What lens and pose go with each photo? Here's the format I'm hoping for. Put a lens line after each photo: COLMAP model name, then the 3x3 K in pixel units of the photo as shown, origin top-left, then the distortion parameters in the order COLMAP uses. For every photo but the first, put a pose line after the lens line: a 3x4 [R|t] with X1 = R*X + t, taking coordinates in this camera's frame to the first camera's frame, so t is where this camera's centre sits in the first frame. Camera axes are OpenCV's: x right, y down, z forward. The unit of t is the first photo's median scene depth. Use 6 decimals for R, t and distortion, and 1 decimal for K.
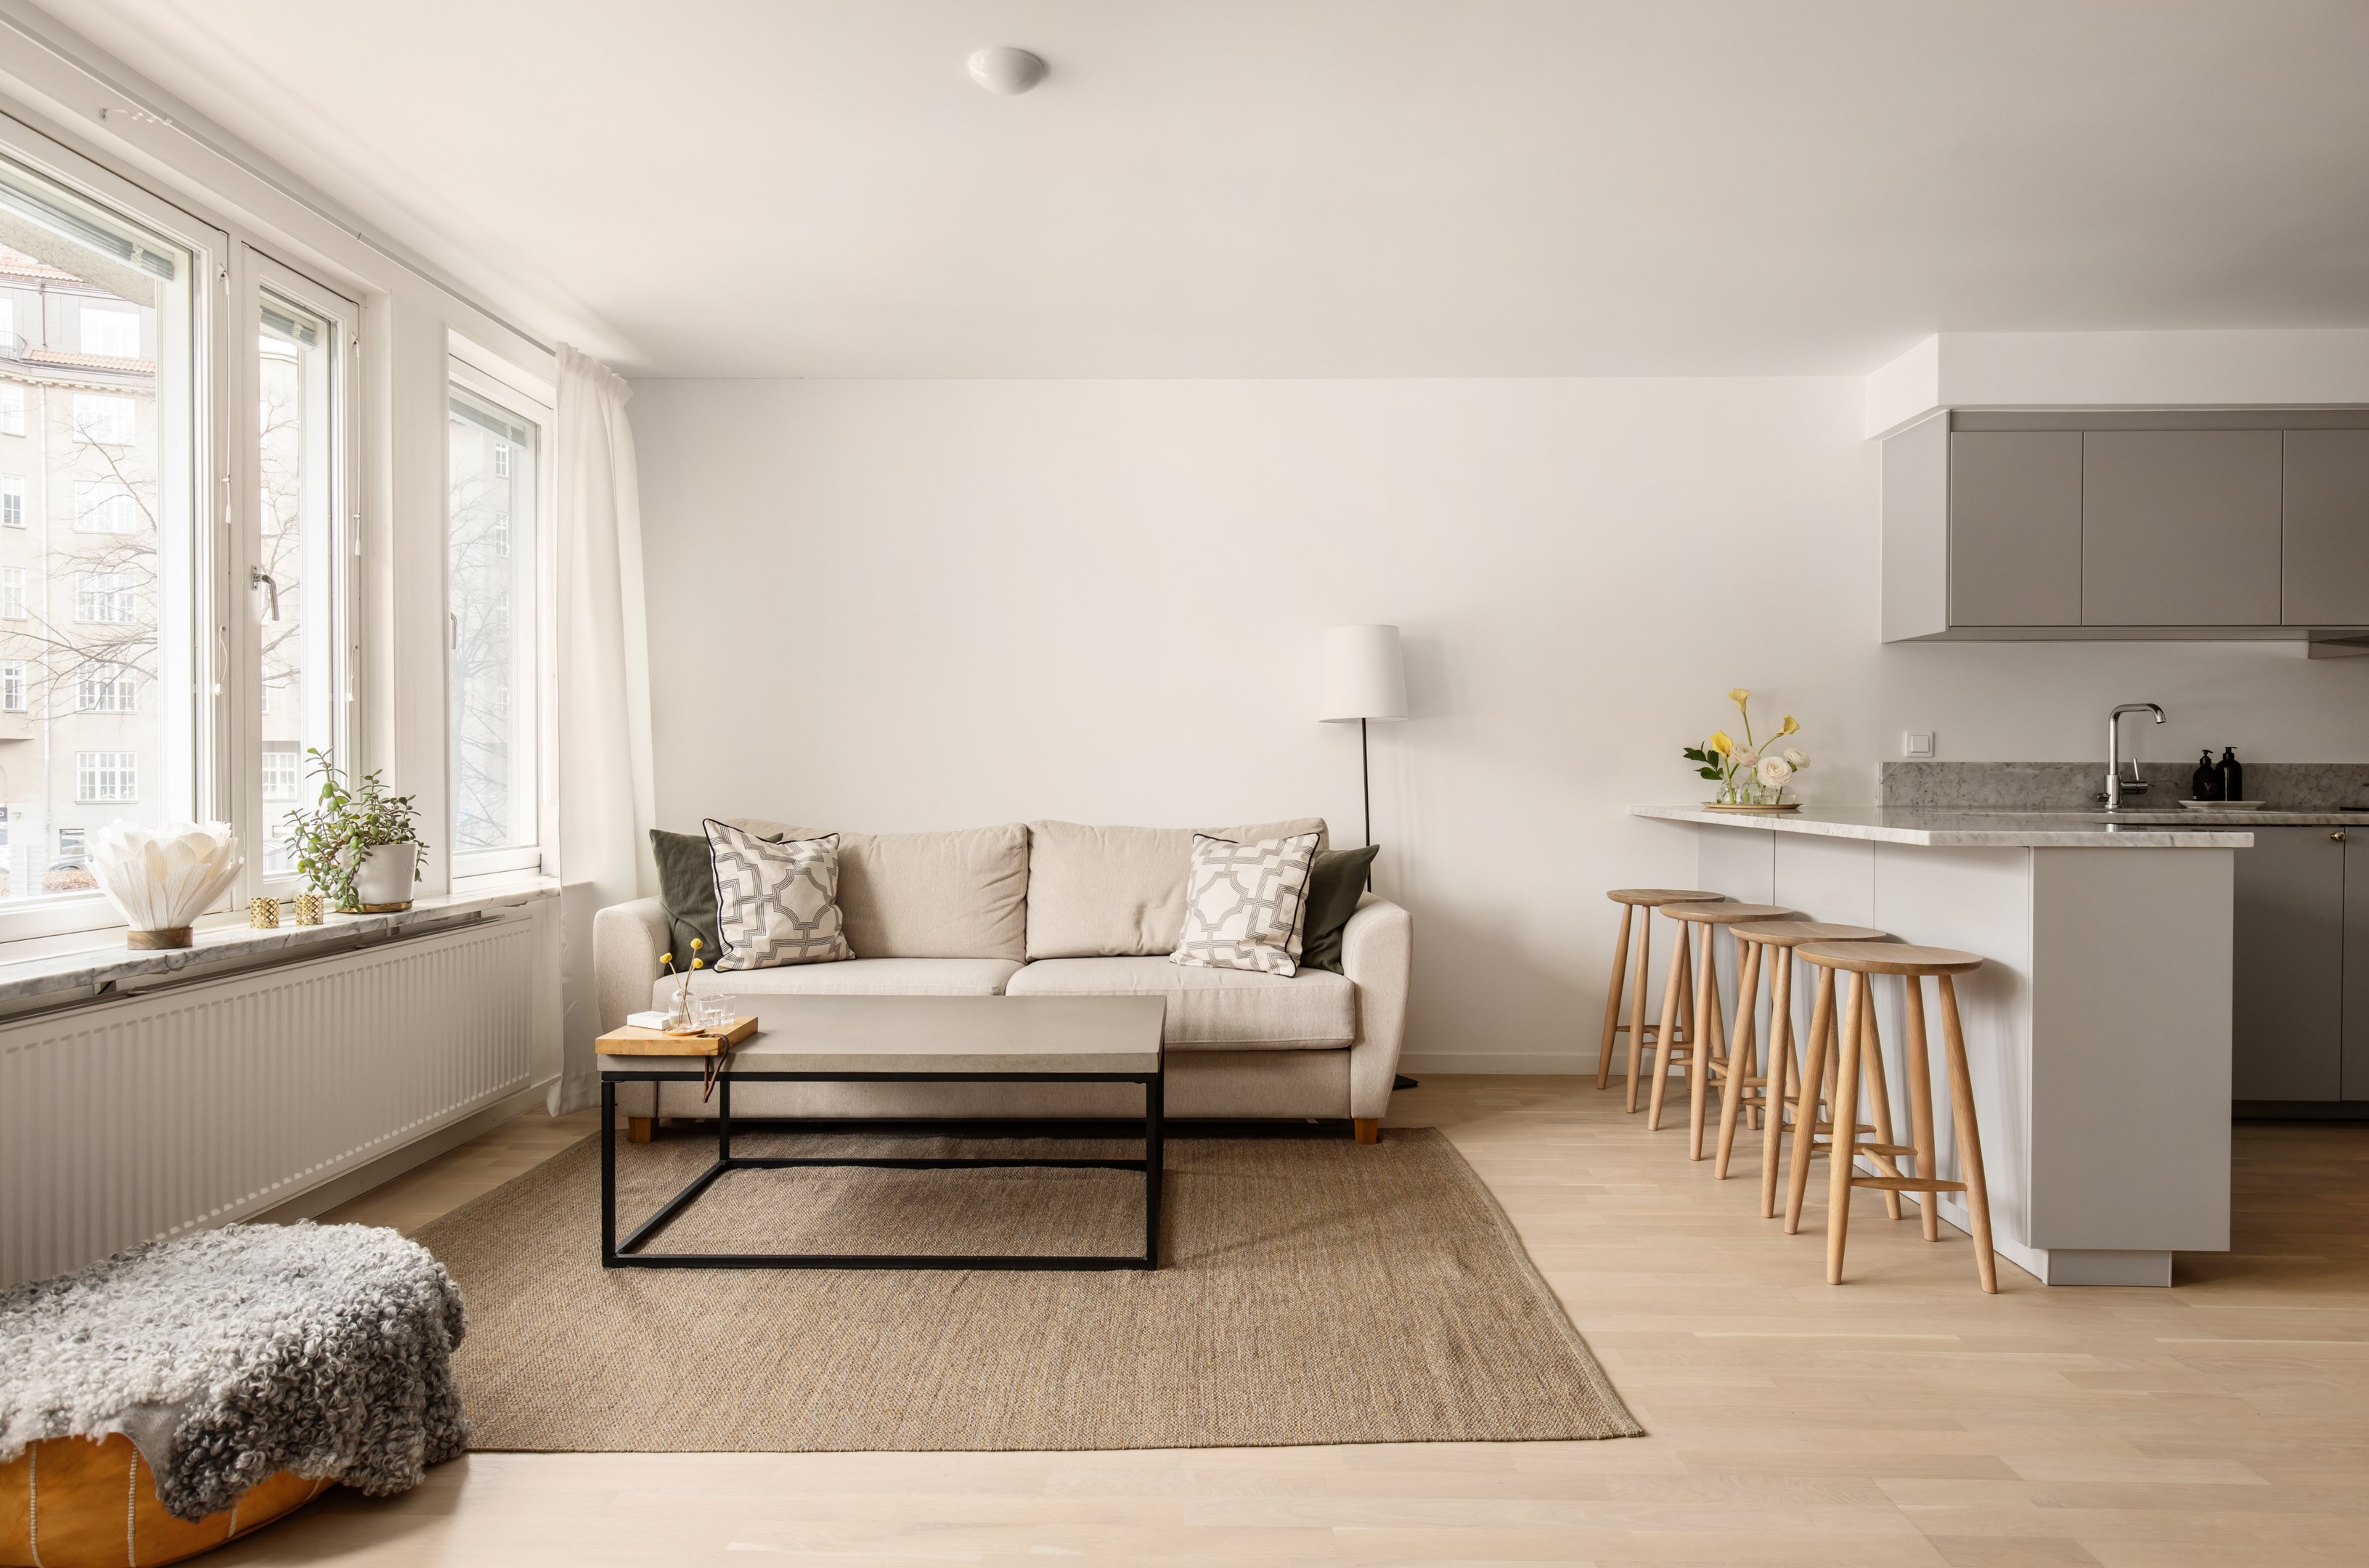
lens RADIAL K [[1330.0, 0, 1191.6], [0, 1330.0, 786.5], [0, 0, 1]] dist [0.010196, -0.003281]
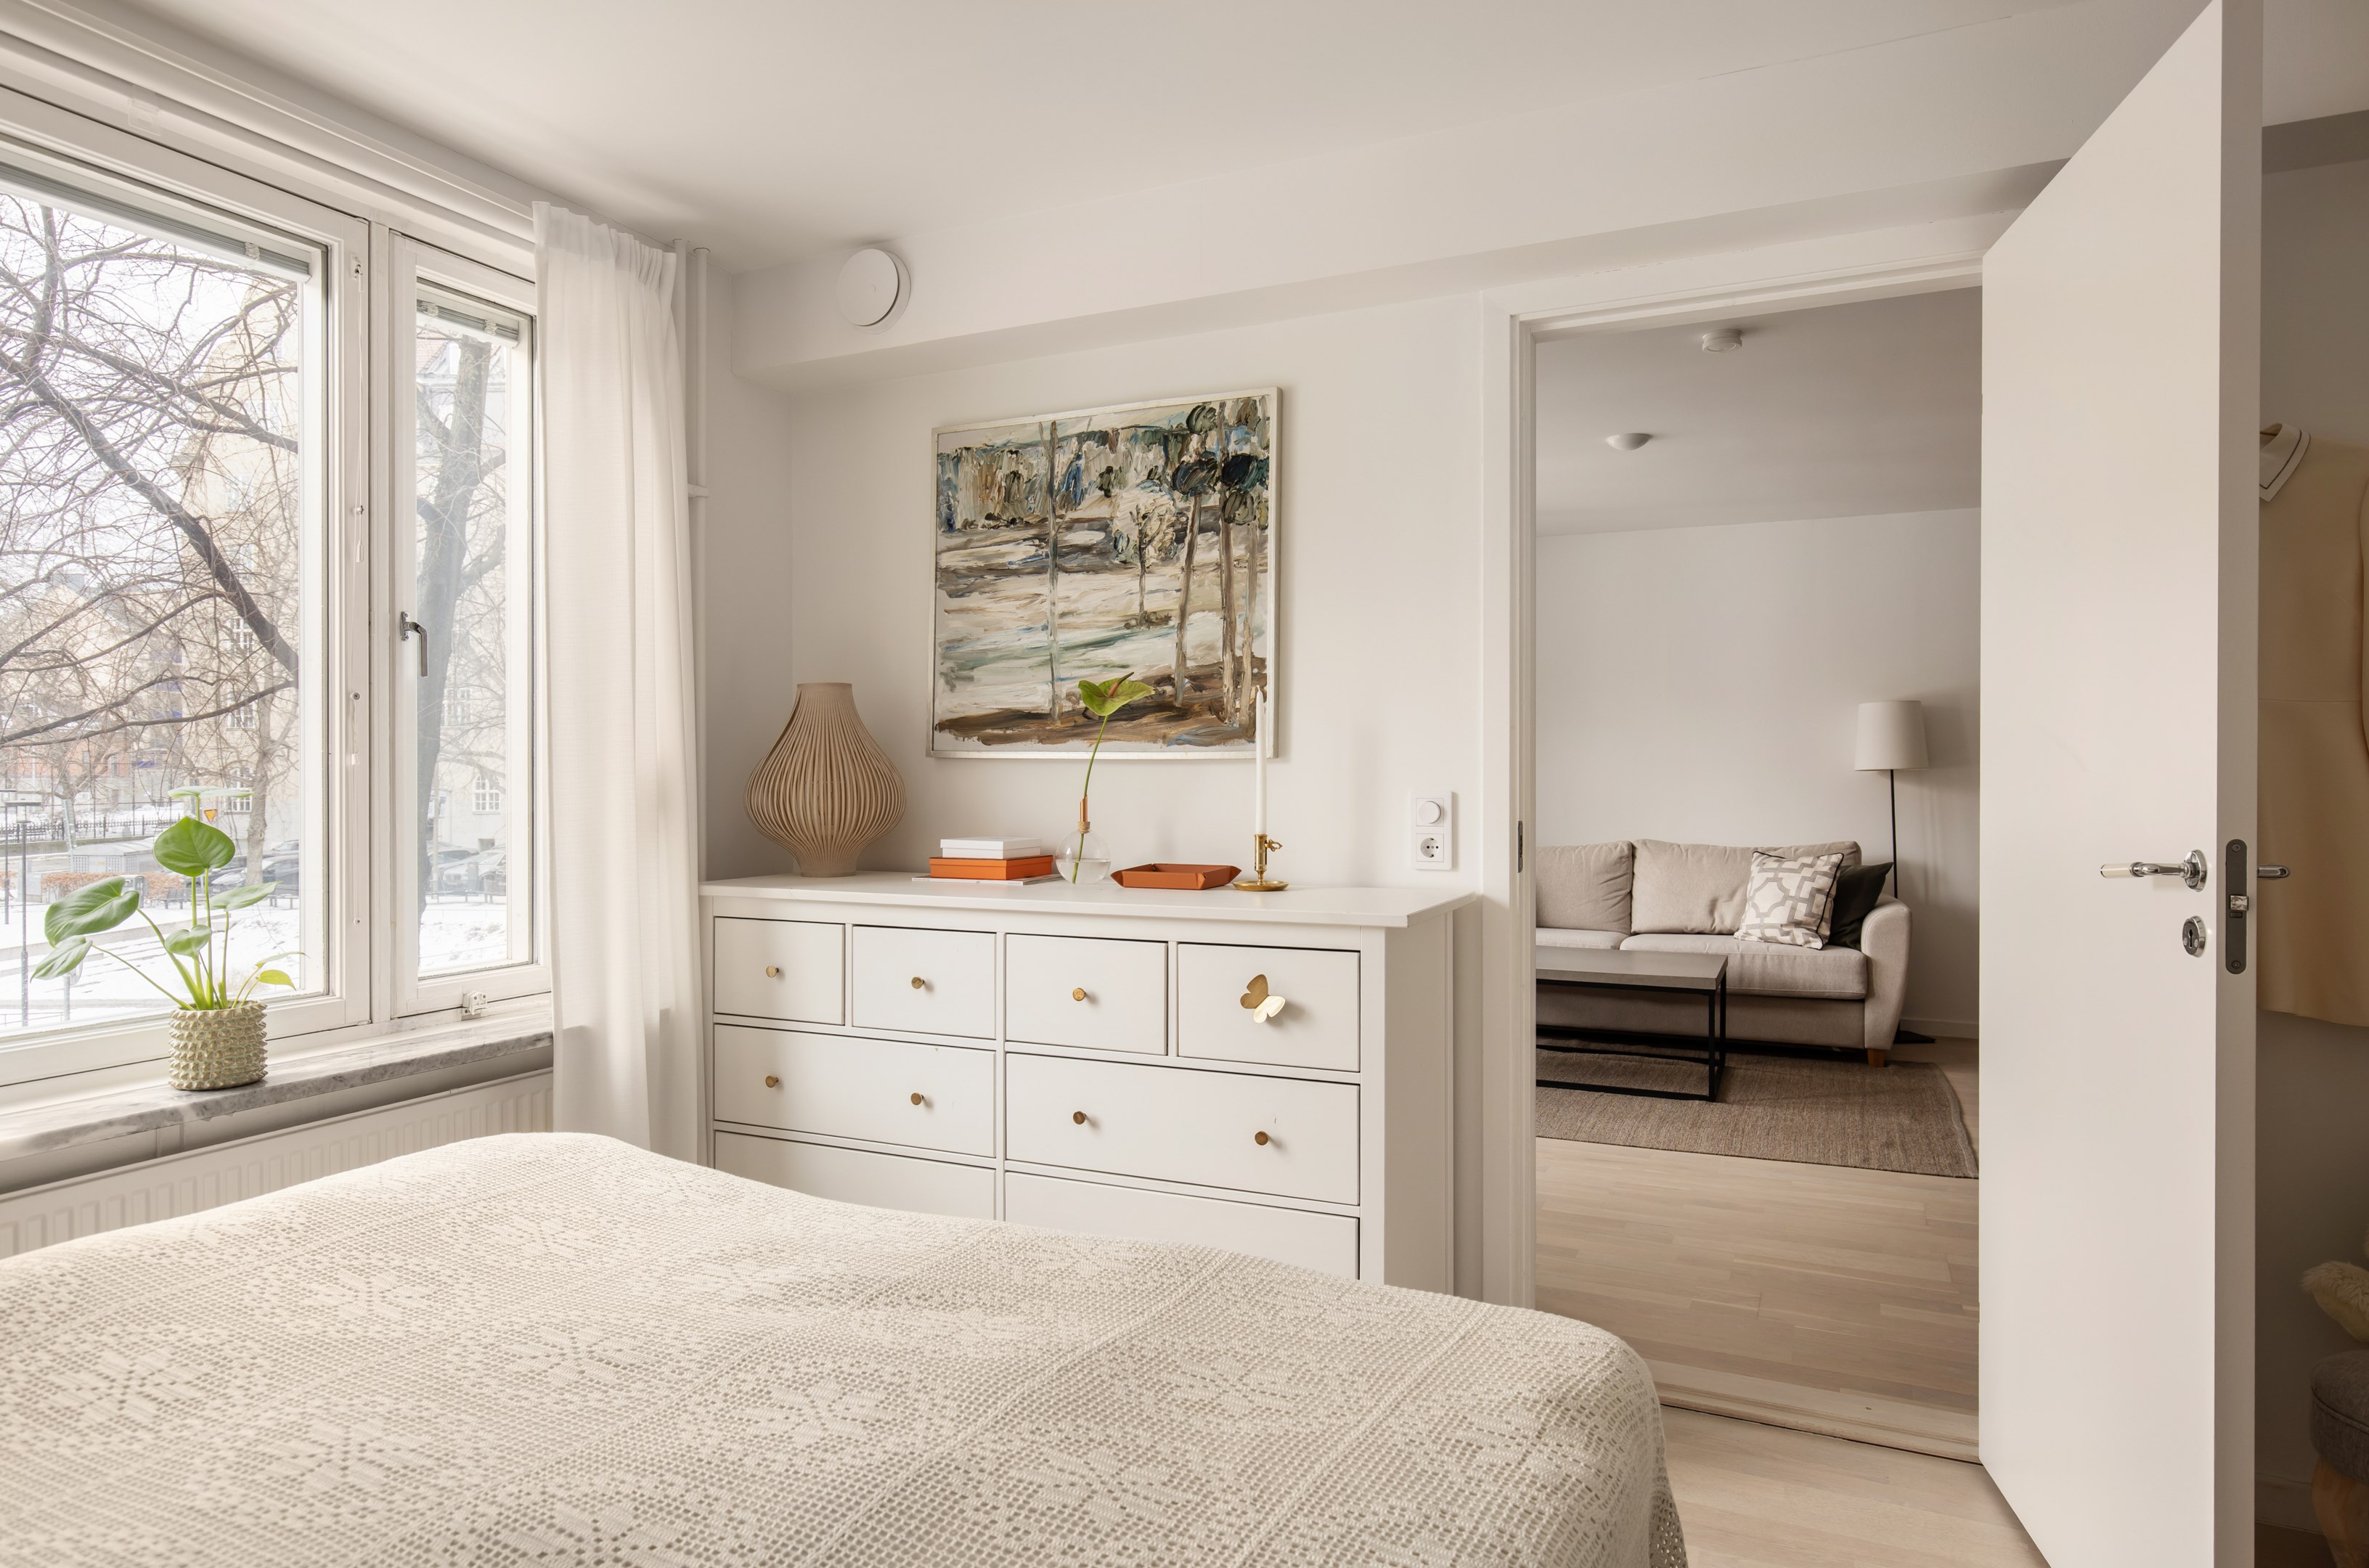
lens RADIAL K [[1419.4, 0, 1178.0], [0, 1419.4, 784.2], [0, 0, 1]] dist [0.006996, -0.000161]
pose [[0.913493, 0.002342, -0.406848, 0.063913], [-0.002438, 0.999997, 0.000282, -0.038861], [0.406848, 0.000734, 0.913496, -0.715658]]
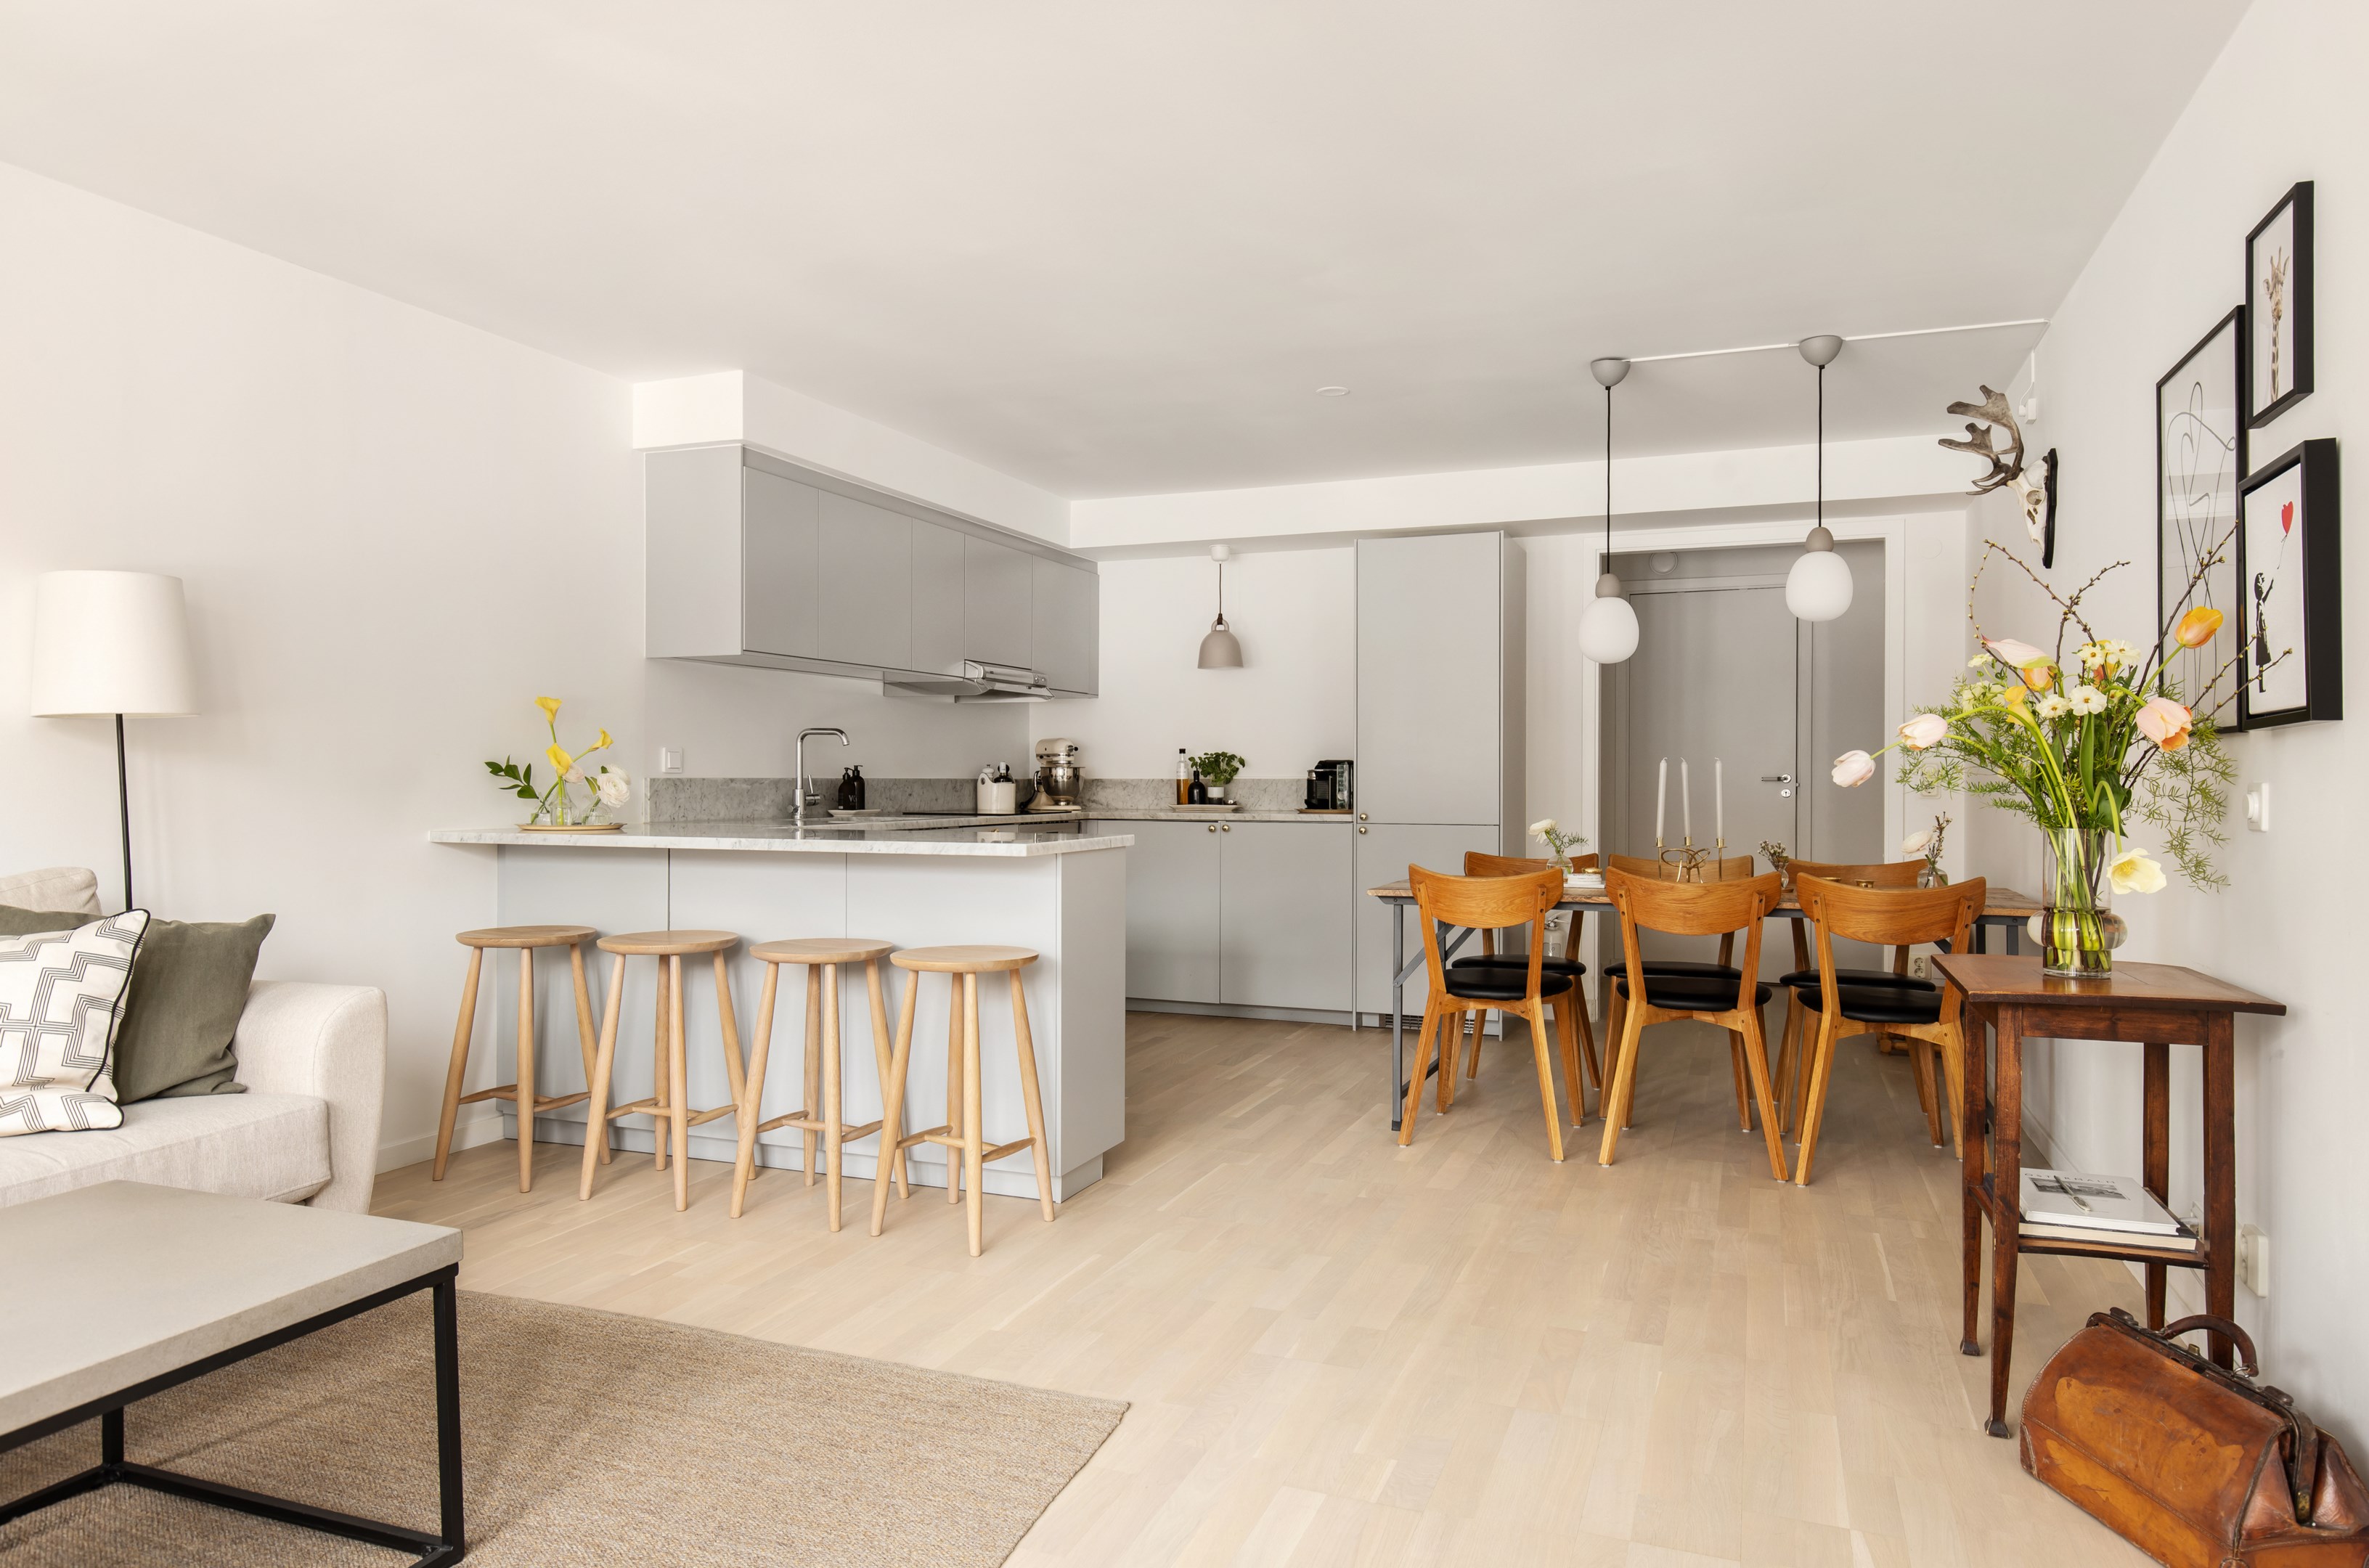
lens RADIAL K [[1450.3, 0, 1198.6], [0, 1450.3, 787.9], [0, 0, 1]] dist [0.000965, 0.003263]
pose [[0.340620, -0.007381, 0.940172, -0.421057], [0.009050, 0.999949, 0.004571, -0.014431], [-0.940158, 0.006951, 0.340669, 0.296647]]
